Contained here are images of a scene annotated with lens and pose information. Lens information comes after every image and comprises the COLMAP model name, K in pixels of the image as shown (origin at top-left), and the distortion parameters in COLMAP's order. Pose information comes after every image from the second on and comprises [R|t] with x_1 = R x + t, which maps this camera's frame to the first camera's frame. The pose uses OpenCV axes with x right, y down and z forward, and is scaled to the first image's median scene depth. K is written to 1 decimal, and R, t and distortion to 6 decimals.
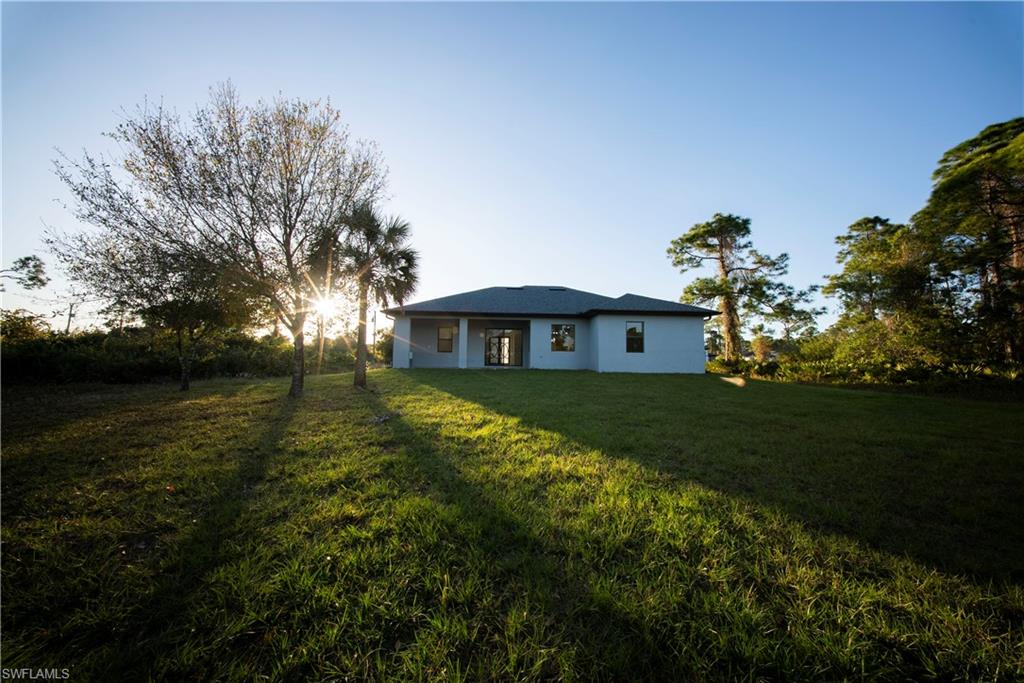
lens RADIAL K [[300.8, 0, 508.8], [0, 300.8, 340.4], [0, 0, 1]] dist [-0.000341, -0.000016]
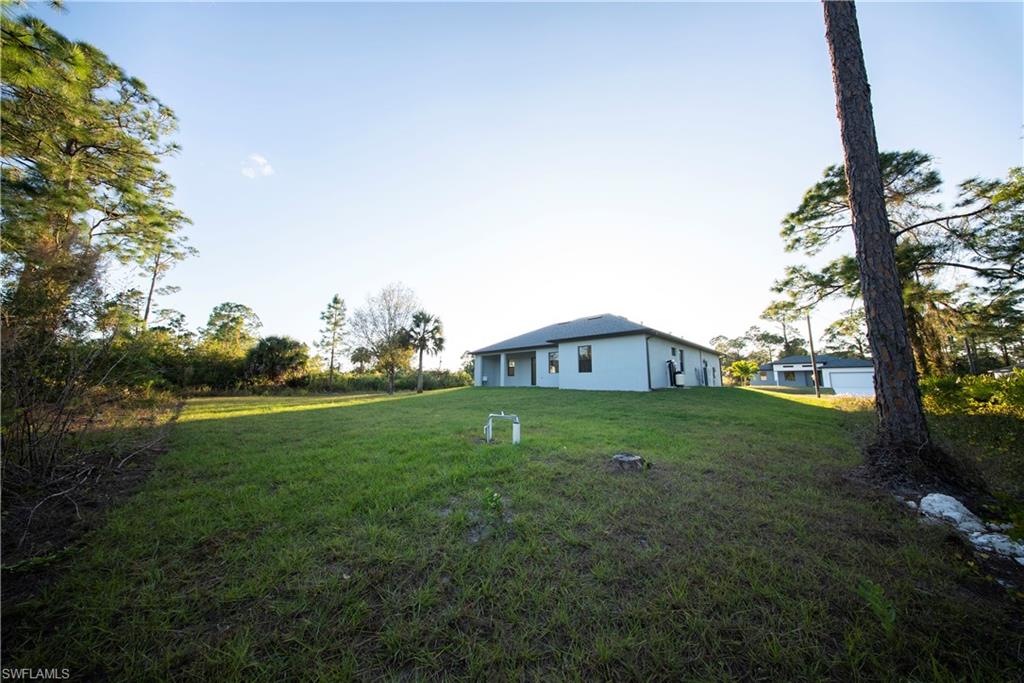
lens RADIAL K [[300.8, 0, 508.8], [0, 300.8, 340.4], [0, 0, 1]] dist [-0.000341, -0.000016]
pose [[0.709952, -0.104346, -0.696477, 0.997647], [0.057346, 0.994244, -0.090502, 0.005166], [0.701911, 0.024312, 0.711850, -0.028282]]
